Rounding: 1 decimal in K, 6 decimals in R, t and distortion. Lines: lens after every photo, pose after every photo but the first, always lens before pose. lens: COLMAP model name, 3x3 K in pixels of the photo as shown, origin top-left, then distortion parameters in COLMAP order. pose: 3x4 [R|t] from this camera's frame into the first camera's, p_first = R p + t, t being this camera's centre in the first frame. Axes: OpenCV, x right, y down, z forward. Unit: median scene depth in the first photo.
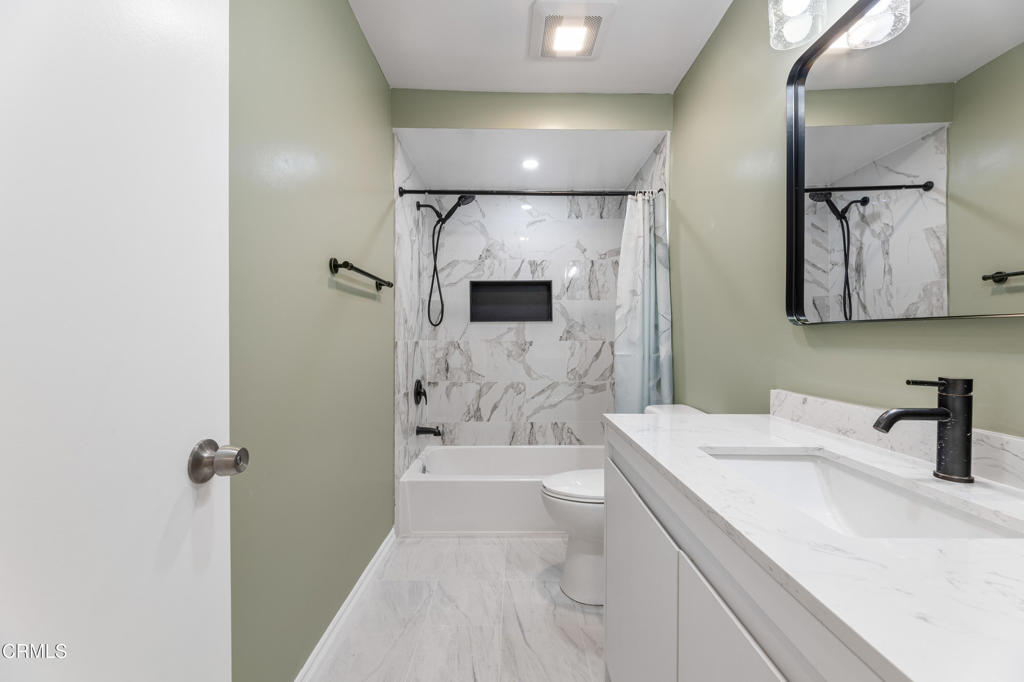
lens RADIAL K [[409.0, 0, 514.2], [0, 409.0, 341.5], [0, 0, 1]] dist [-0.000124, 0.000013]
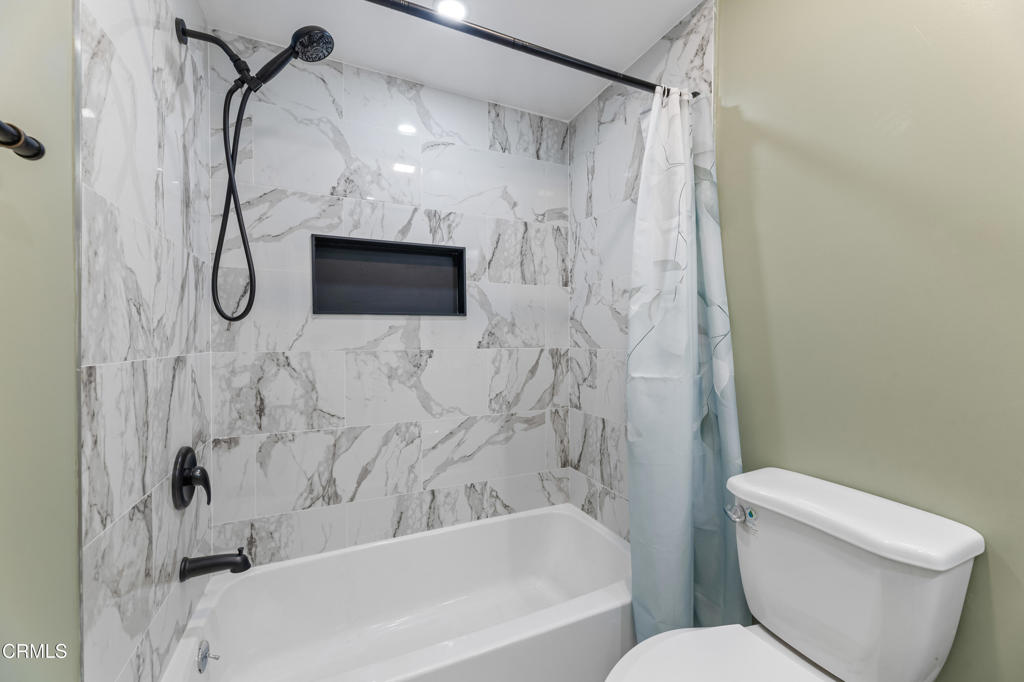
lens RADIAL K [[400.7, 0, 512.0], [0, 400.7, 341.0], [0, 0, 1]] dist [-0.000744, -0.000003]
pose [[0.907590, -0.006039, 0.419814, -0.093329], [0.005791, 0.999981, 0.001867, -0.013954], [-0.419818, 0.000737, 0.907608, 0.445606]]
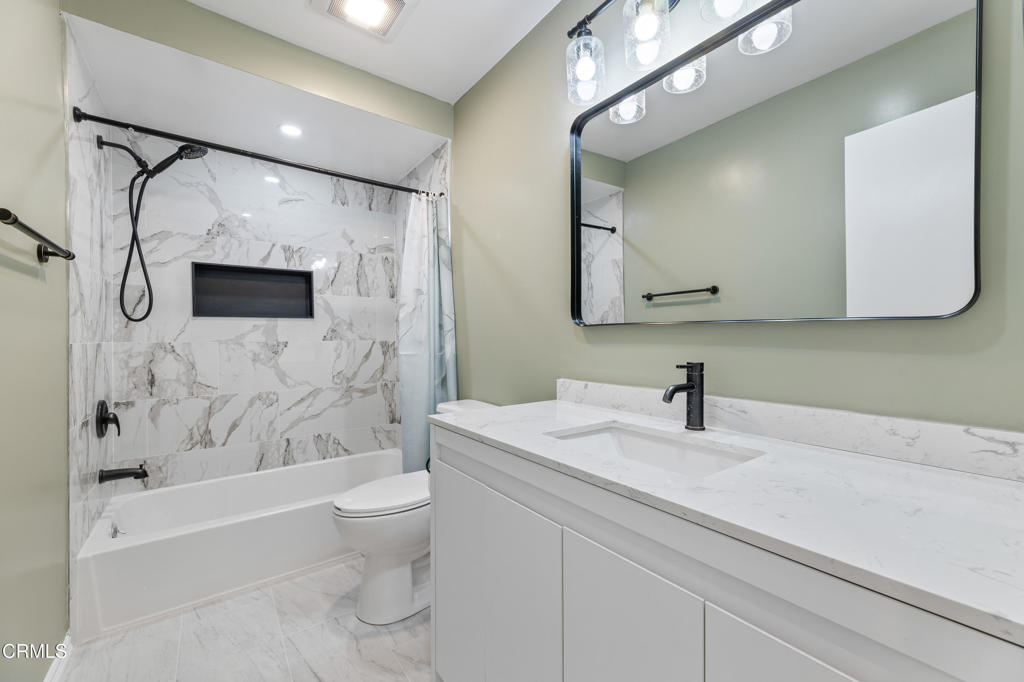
lens RADIAL K [[411.4, 0, 519.0], [0, 411.4, 339.1], [0, 0, 1]] dist [0.001041, 0.000102]
pose [[0.797746, -0.006751, 0.602956, -0.087189], [0.009306, 0.999956, -0.001116, -0.000474], [-0.602922, 0.006501, 0.797773, 0.041622]]
